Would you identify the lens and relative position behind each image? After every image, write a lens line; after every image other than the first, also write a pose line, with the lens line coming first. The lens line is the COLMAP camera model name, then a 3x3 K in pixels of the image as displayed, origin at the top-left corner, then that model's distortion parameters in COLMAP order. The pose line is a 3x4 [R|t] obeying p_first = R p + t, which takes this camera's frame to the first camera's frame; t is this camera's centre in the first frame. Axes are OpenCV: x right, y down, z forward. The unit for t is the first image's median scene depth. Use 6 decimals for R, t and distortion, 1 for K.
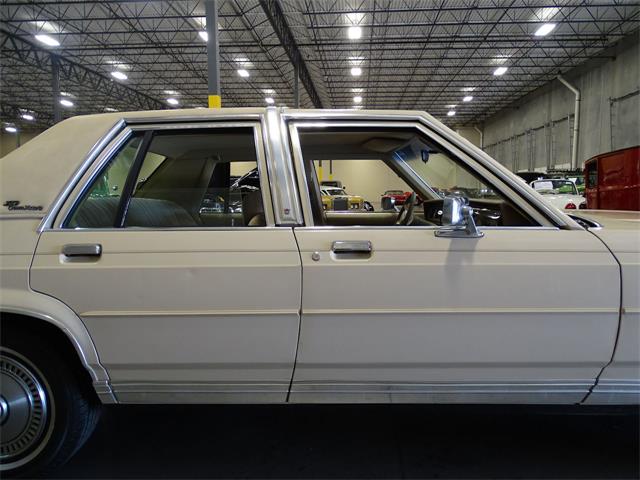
lens RADIAL K [[455.5, 0, 323.6], [0, 455.5, 241.3], [0, 0, 1]] dist [-0.006721, 0.014026]
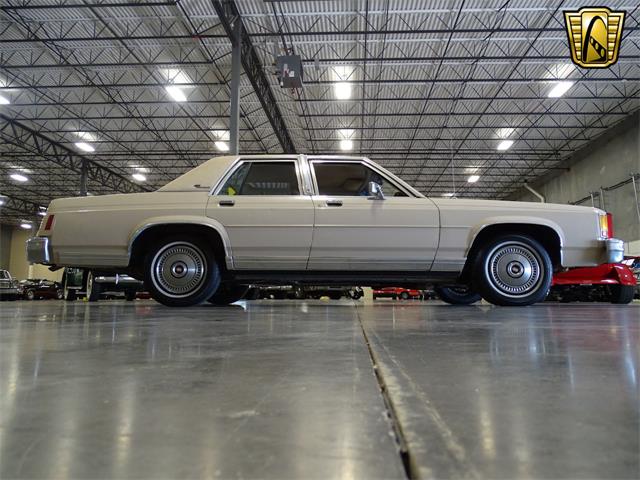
lens RADIAL K [[455.5, 0, 324.2], [0, 455.5, 241.3], [0, 0, 1]] dist [-0.006721, 0.014026]
pose [[0.999825, 0.013501, 0.012985, -0.001483], [-0.010220, 0.974101, -0.225880, 0.051434], [-0.015699, 0.225708, 0.974069, -0.091253]]
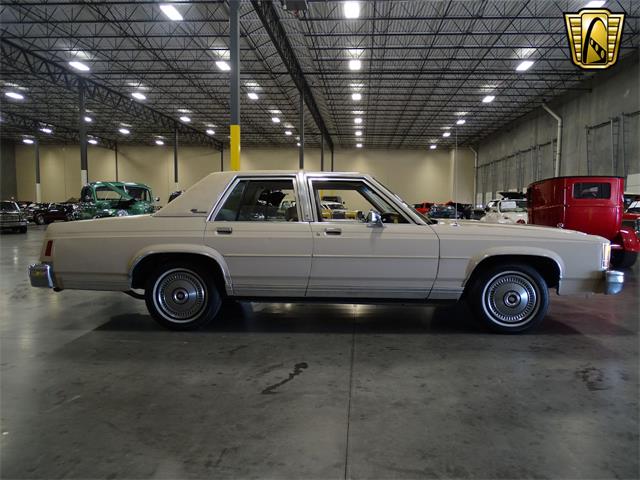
lens RADIAL K [[455.5, 0, 325.2], [0, 455.5, 242.7], [0, 0, 1]] dist [-0.006721, 0.014026]
pose [[0.999823, 0.018711, 0.001813, 0.001034], [-0.018653, 0.999439, -0.027801, 0.009672], [-0.002332, 0.027762, 0.999612, -0.096129]]
